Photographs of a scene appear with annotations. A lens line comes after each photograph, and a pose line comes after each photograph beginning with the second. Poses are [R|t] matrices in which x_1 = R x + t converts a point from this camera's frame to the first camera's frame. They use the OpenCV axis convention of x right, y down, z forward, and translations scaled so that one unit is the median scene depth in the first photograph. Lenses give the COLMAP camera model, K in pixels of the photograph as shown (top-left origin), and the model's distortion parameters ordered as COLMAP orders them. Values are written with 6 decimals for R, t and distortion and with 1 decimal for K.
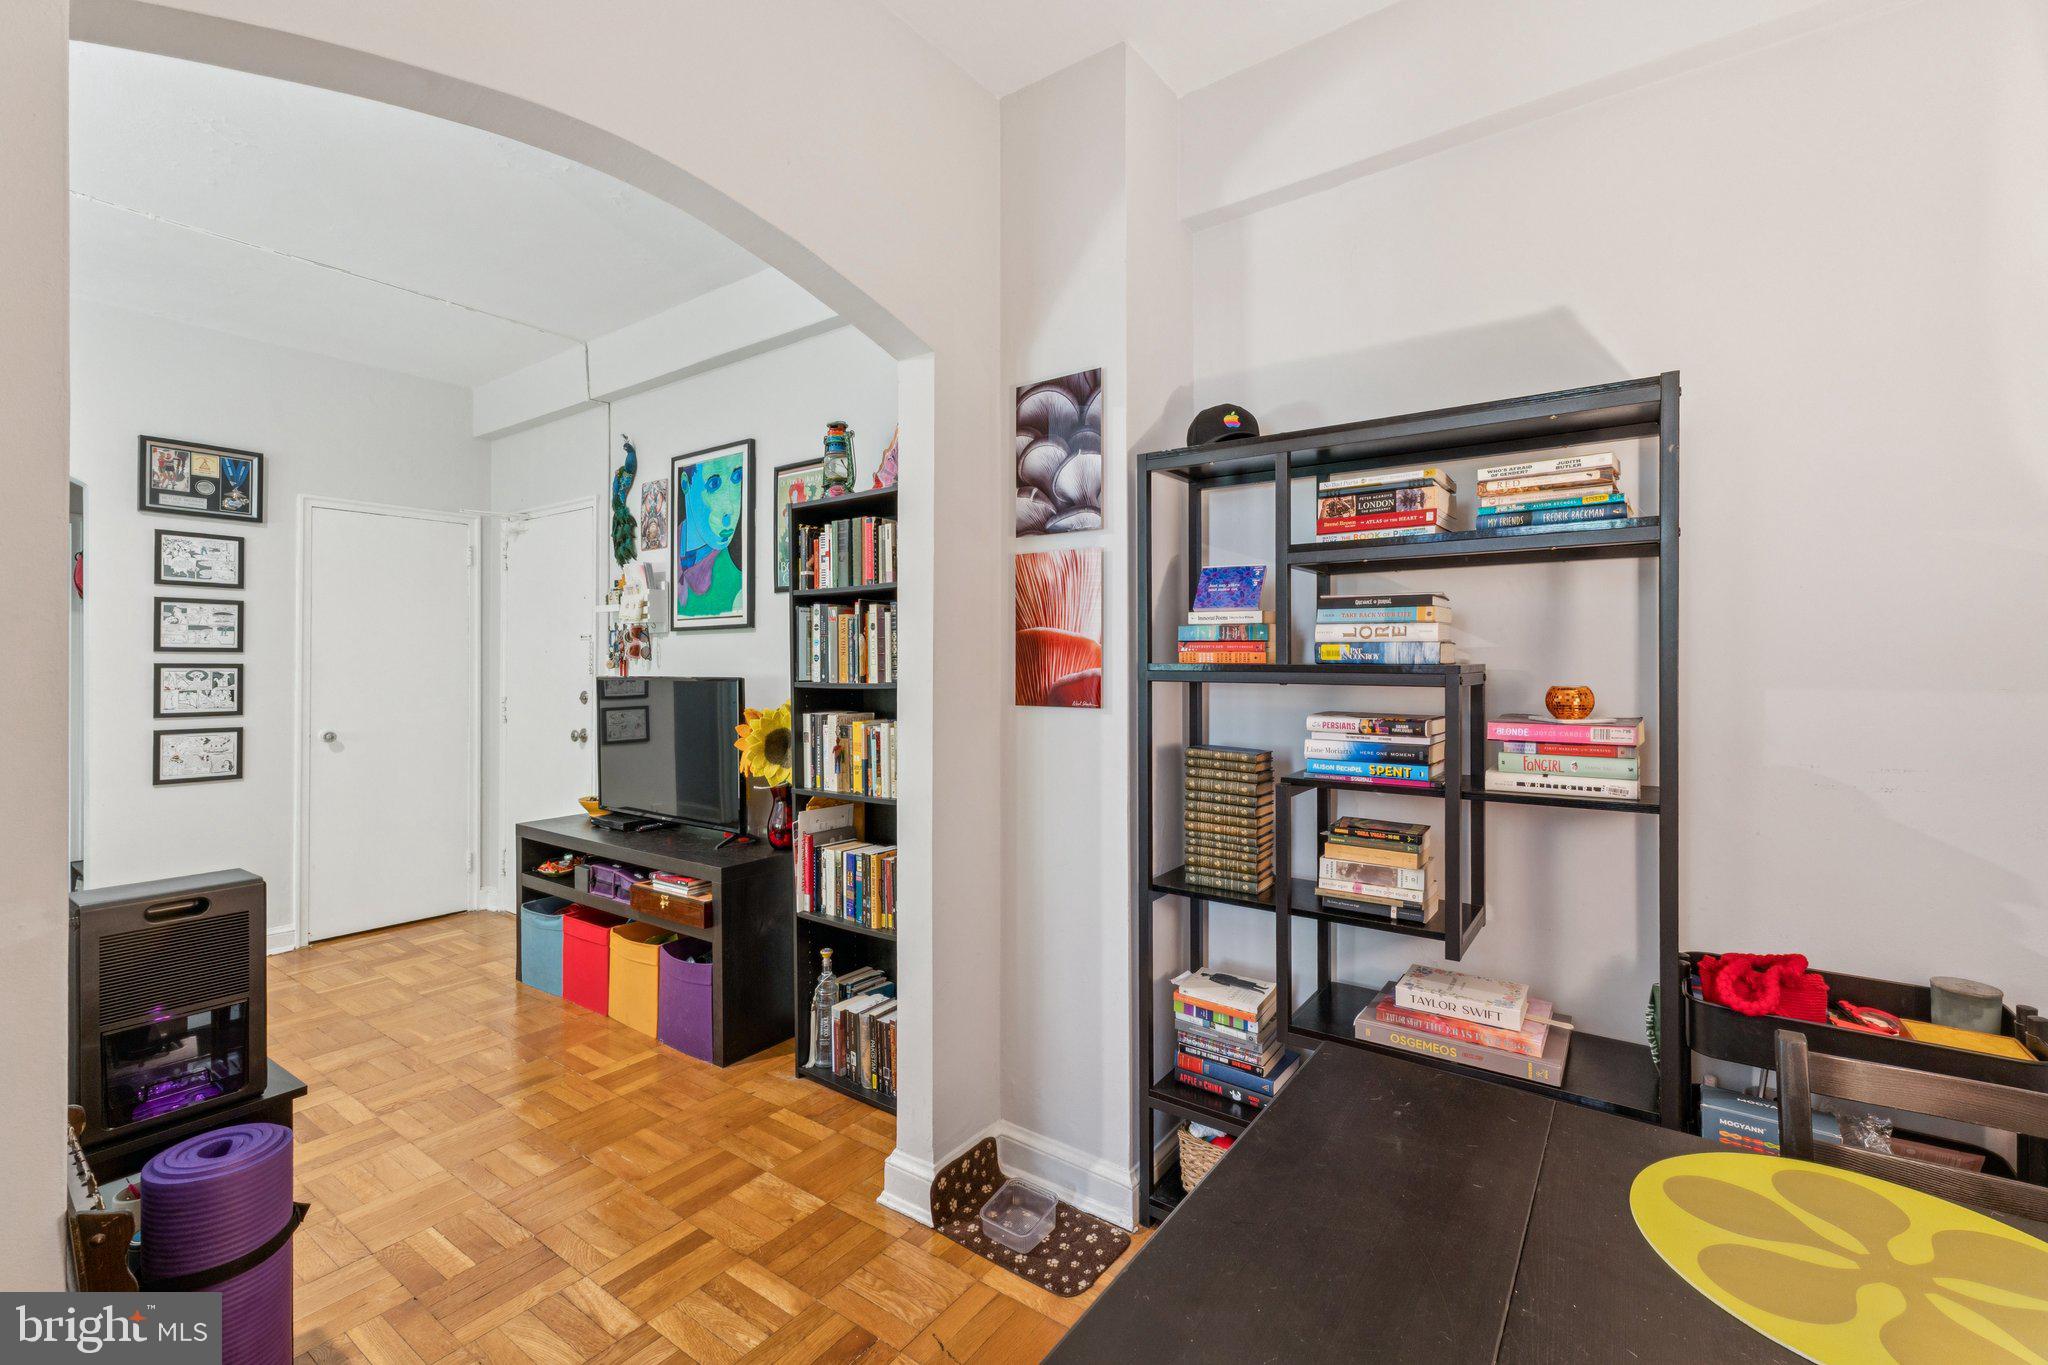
lens RADIAL K [[876.4, 0, 1031.7], [0, 876.4, 658.6], [0, 0, 1]] dist [0.013118, -0.002546]
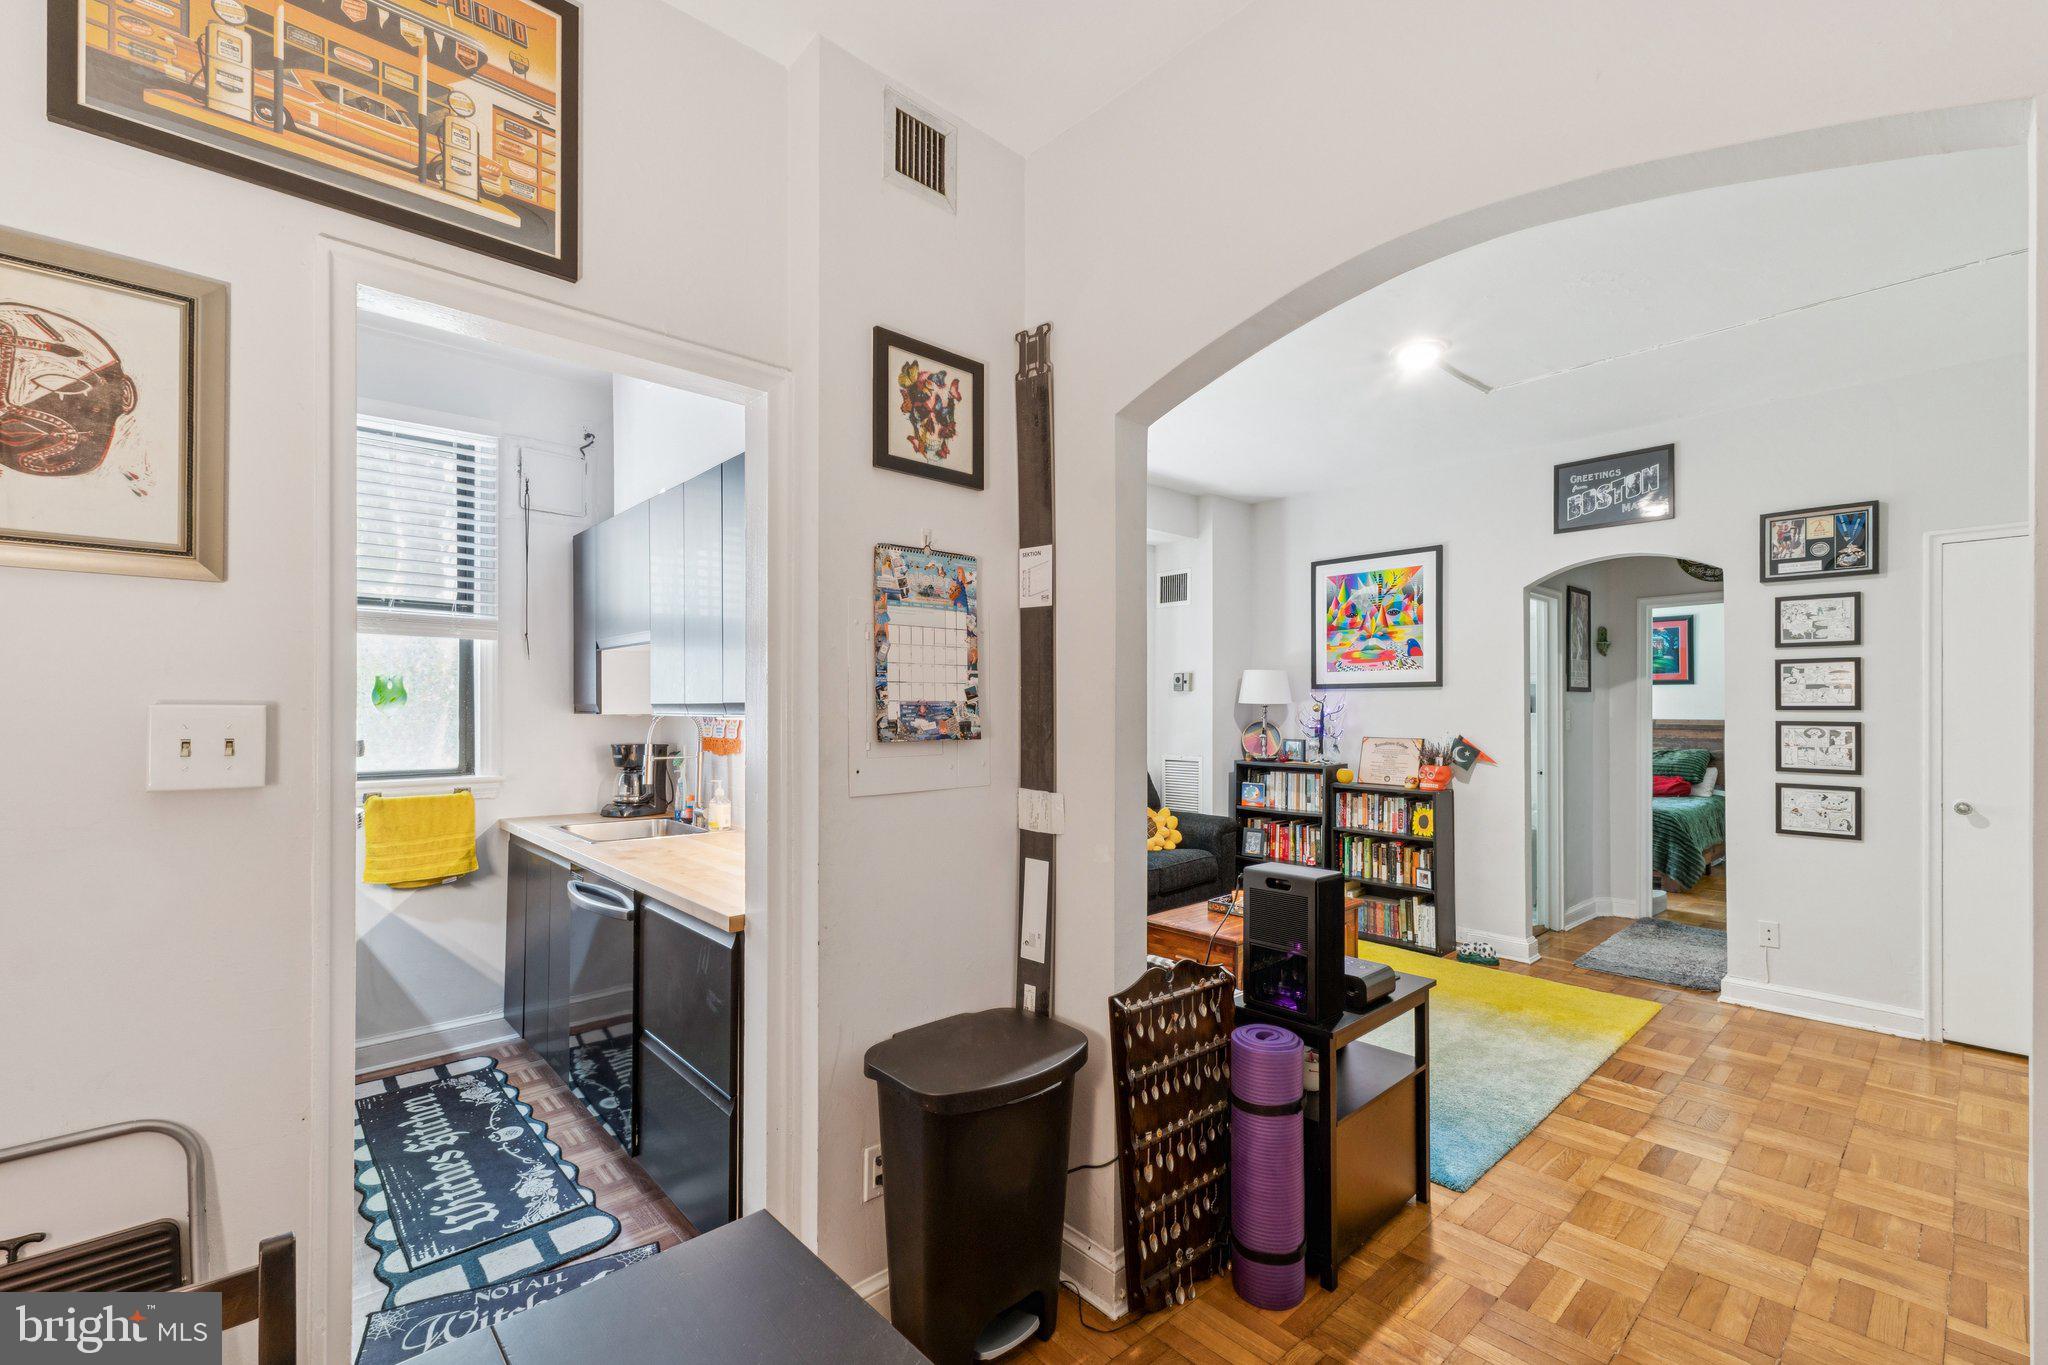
lens RADIAL K [[876.4, 0, 1024.4], [0, 876.4, 702.2], [0, 0, 1]] dist [0.013118, -0.002546]
pose [[-0.209665, -0.006142, -0.977754, 0.256764], [0.007014, 0.999945, -0.007785, -0.015218], [0.977748, -0.008490, -0.209610, 0.316289]]
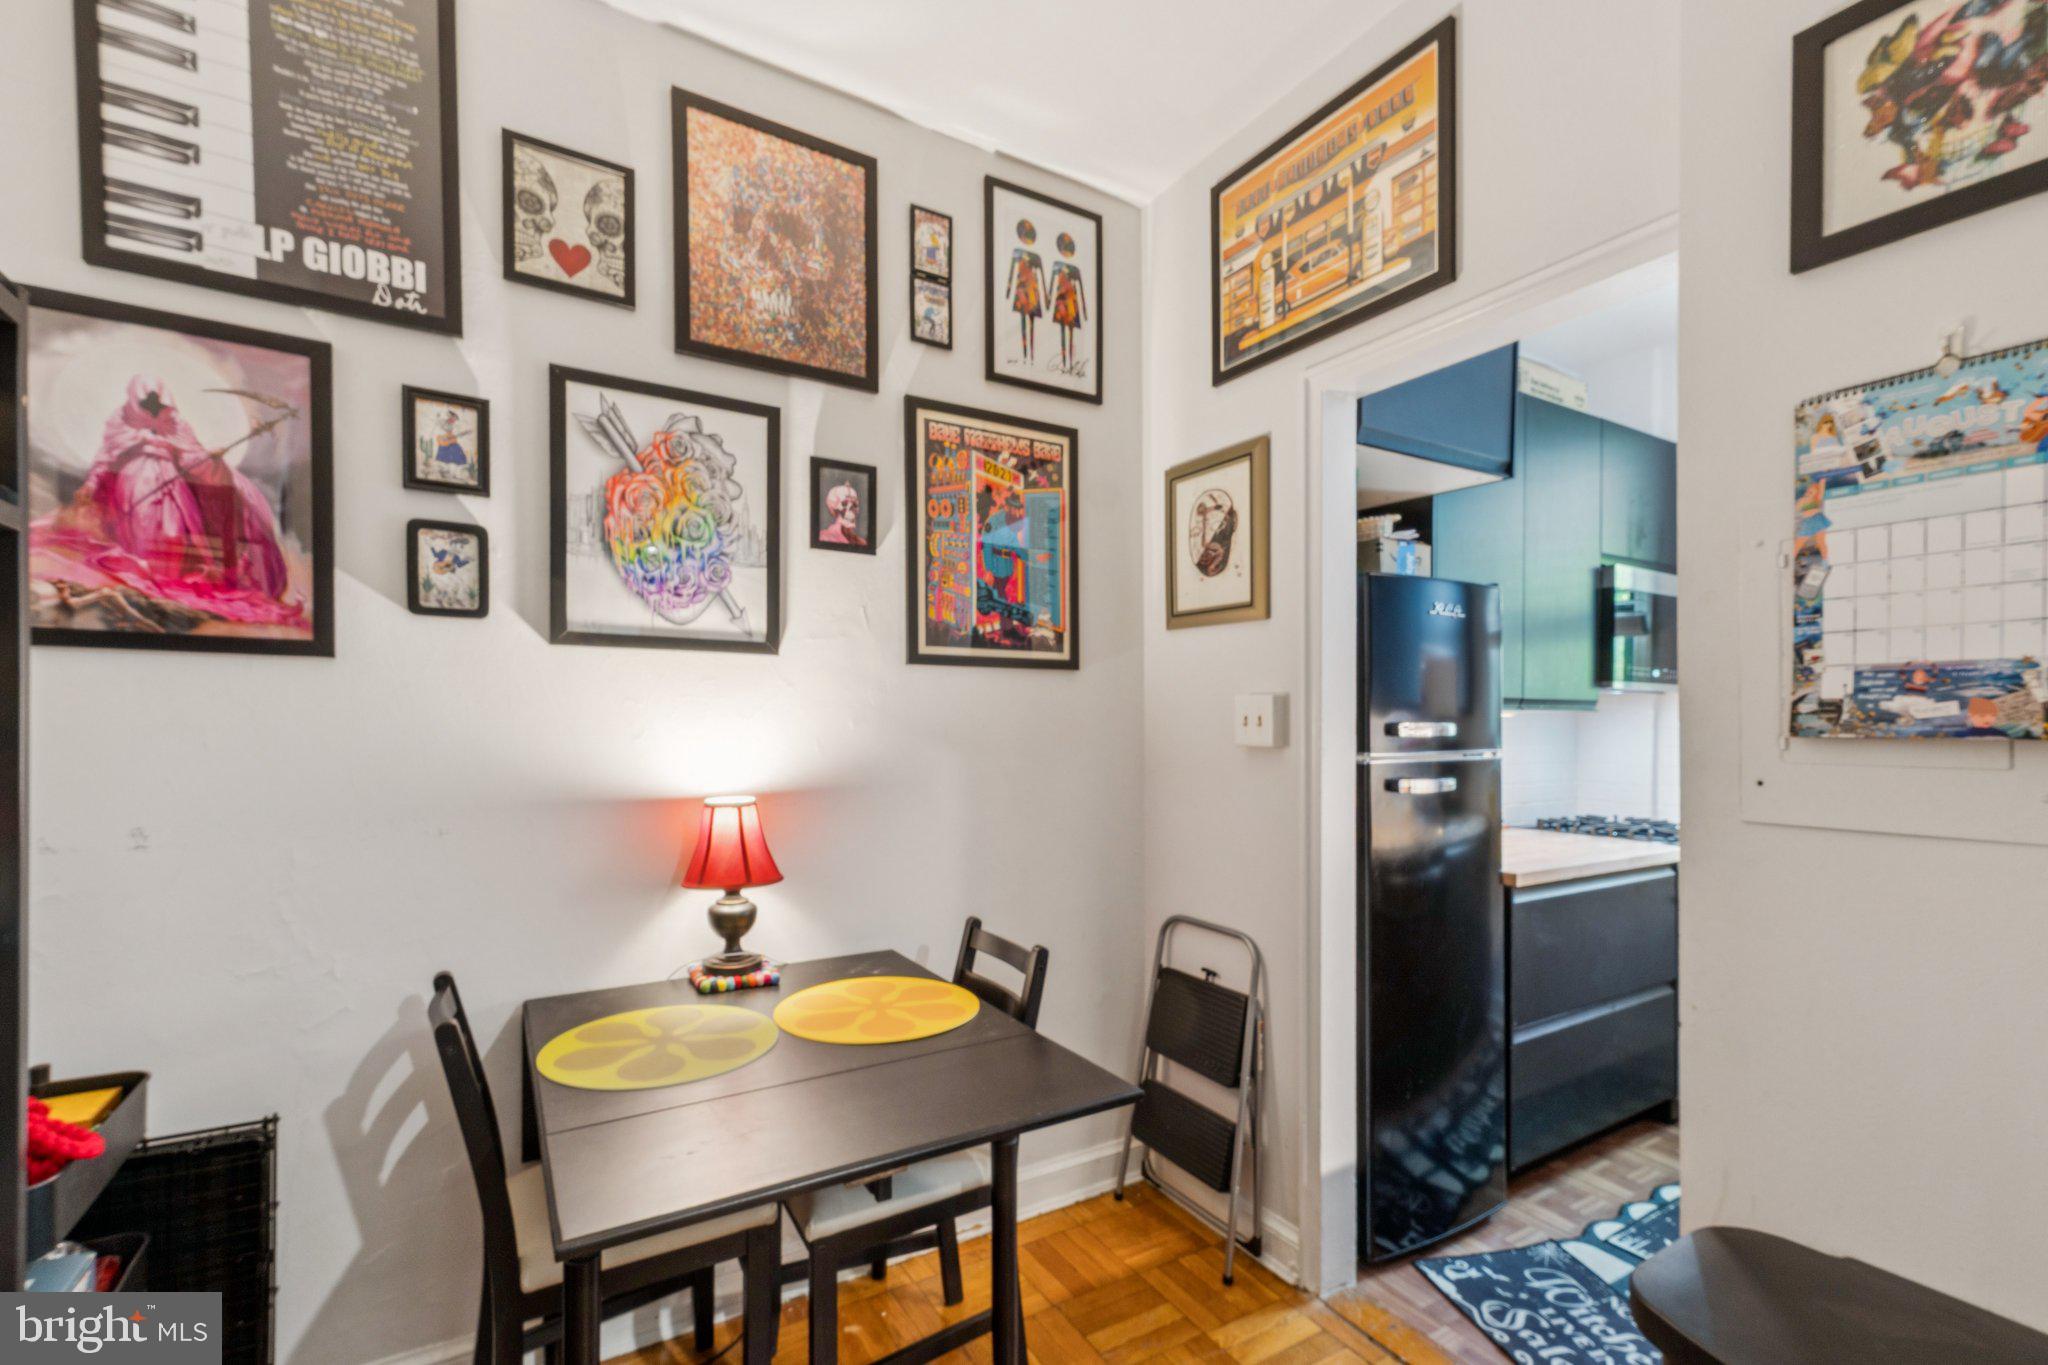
lens RADIAL K [[876.4, 0, 1016.8], [0, 876.4, 731.2], [0, 0, 1]] dist [0.013118, -0.002546]
pose [[-0.918564, -0.009941, 0.395147, -0.112320], [-0.008457, 0.999949, 0.005498, 0.002958], [-0.395182, 0.001708, -0.918601, 0.521882]]
